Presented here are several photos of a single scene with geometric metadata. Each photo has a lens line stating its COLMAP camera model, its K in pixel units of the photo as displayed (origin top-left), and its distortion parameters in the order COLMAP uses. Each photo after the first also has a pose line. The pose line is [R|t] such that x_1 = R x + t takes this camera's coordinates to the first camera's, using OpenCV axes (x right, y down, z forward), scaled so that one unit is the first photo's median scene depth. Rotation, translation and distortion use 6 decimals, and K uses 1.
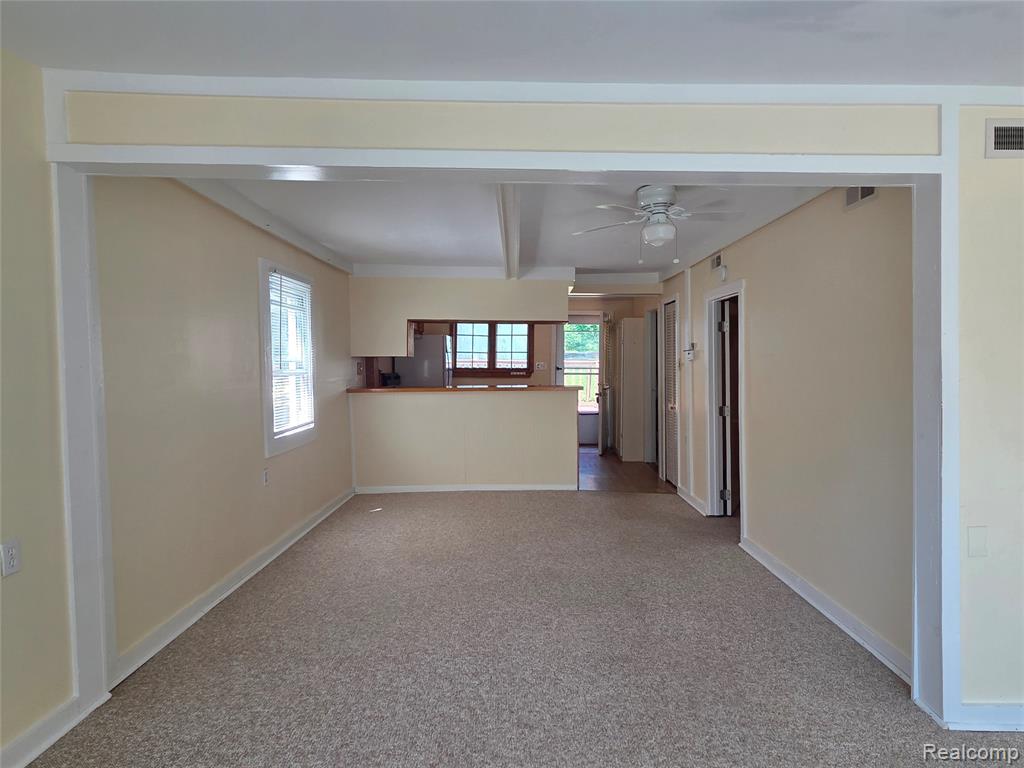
lens RADIAL K [[594.5, 0, 514.5], [0, 594.5, 375.5], [0, 0, 1]] dist [-0.000928, -0.000125]
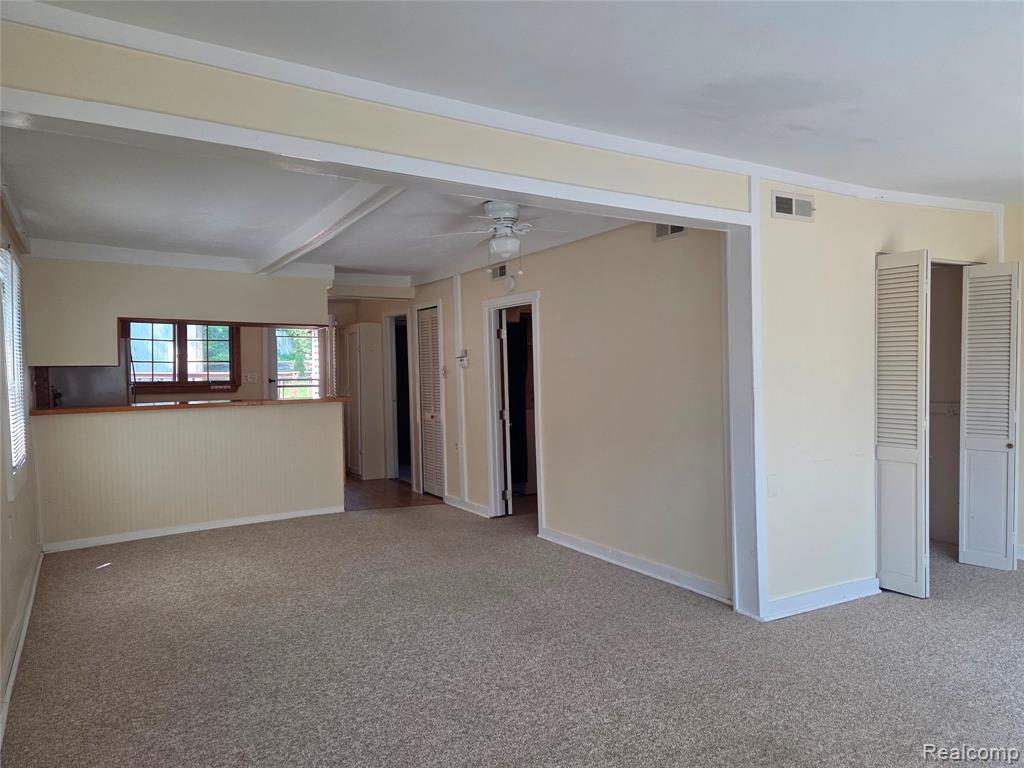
lens RADIAL K [[691.7, 0, 512.0], [0, 691.7, 384.0], [0, 0, 1]] dist [0.087238, -0.077394]
pose [[0.860336, -0.020596, 0.509311, -0.252330], [0.026082, 0.999653, -0.003633, 0.010727], [-0.509060, 0.016410, 0.860575, -0.054739]]
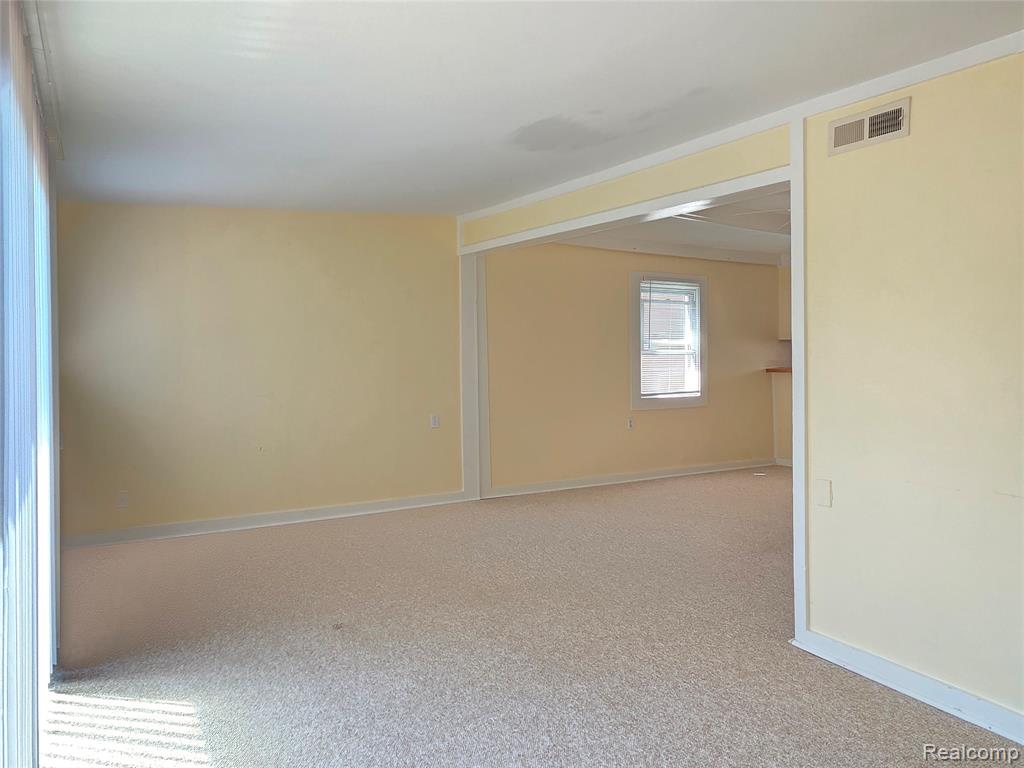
lens RADIAL K [[674.6, 0, 512.0], [0, 674.6, 356.6], [0, 0, 1]] dist [-0.000708, 0.000122]
pose [[0.521618, 0.009194, -0.853130, 0.642904], [-0.019141, 0.999816, -0.000928, 0.012569], [0.852965, 0.016814, 0.521698, -0.076261]]
